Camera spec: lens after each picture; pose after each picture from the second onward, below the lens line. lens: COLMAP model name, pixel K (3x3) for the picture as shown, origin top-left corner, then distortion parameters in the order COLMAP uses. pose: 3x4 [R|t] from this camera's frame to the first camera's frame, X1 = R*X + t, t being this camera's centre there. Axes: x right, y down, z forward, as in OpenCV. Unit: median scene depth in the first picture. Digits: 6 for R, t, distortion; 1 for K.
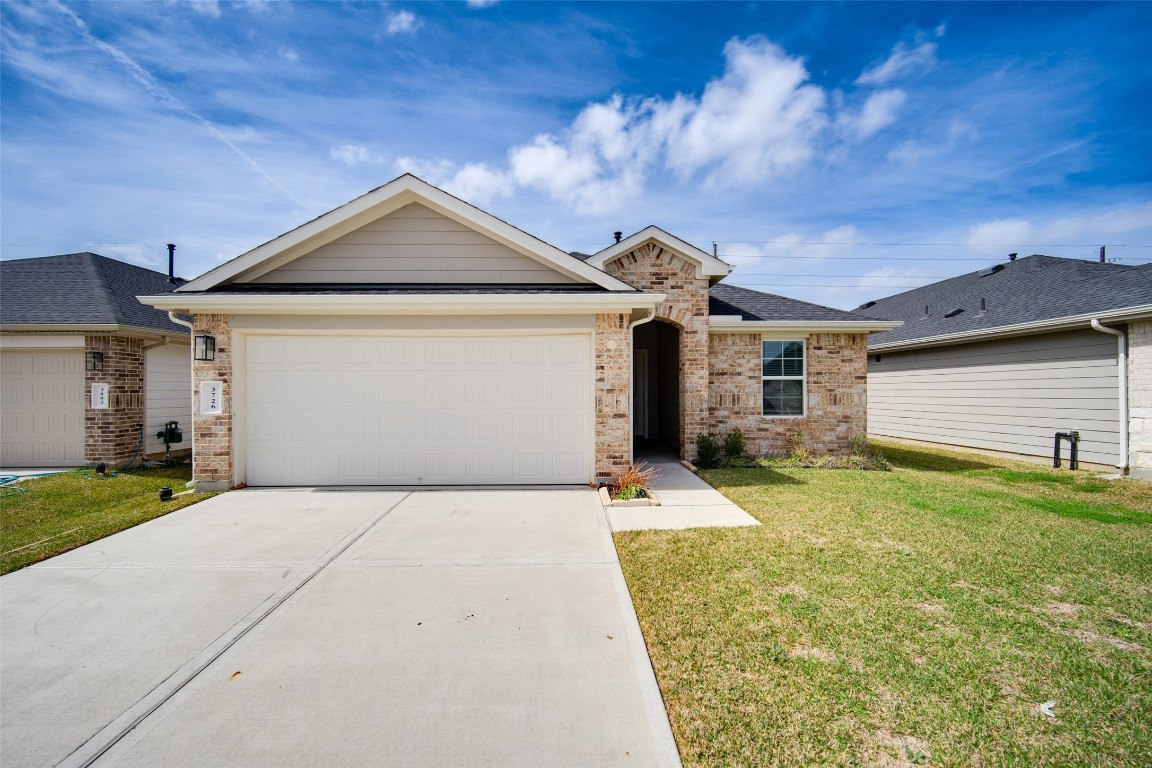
lens RADIAL K [[506.1, 0, 579.0], [0, 506.1, 390.7], [0, 0, 1]] dist [-0.007912, 0.000584]
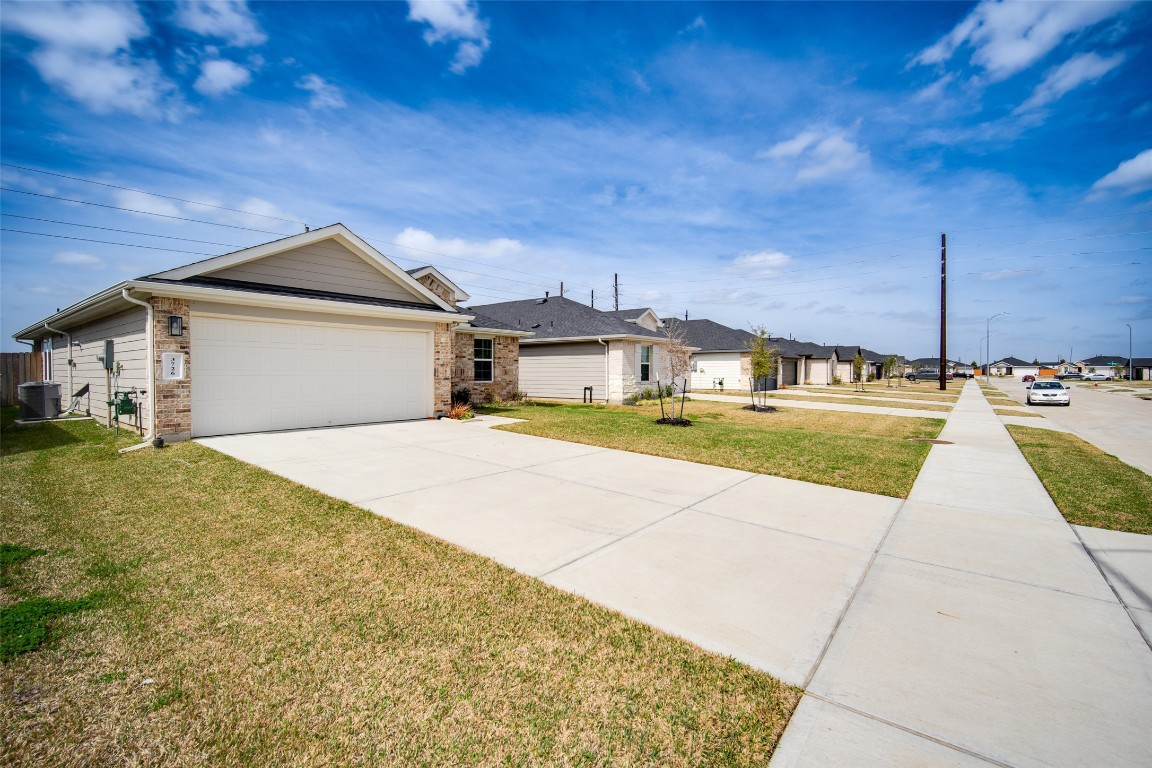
lens RADIAL K [[506.1, 0, 571.7], [0, 506.1, 378.5], [0, 0, 1]] dist [-0.007912, 0.000584]
pose [[0.651230, -0.005424, 0.758861, -0.822329], [-0.005413, 0.999916, 0.011792, 0.019490], [-0.758861, -0.011787, 0.651146, -0.434208]]
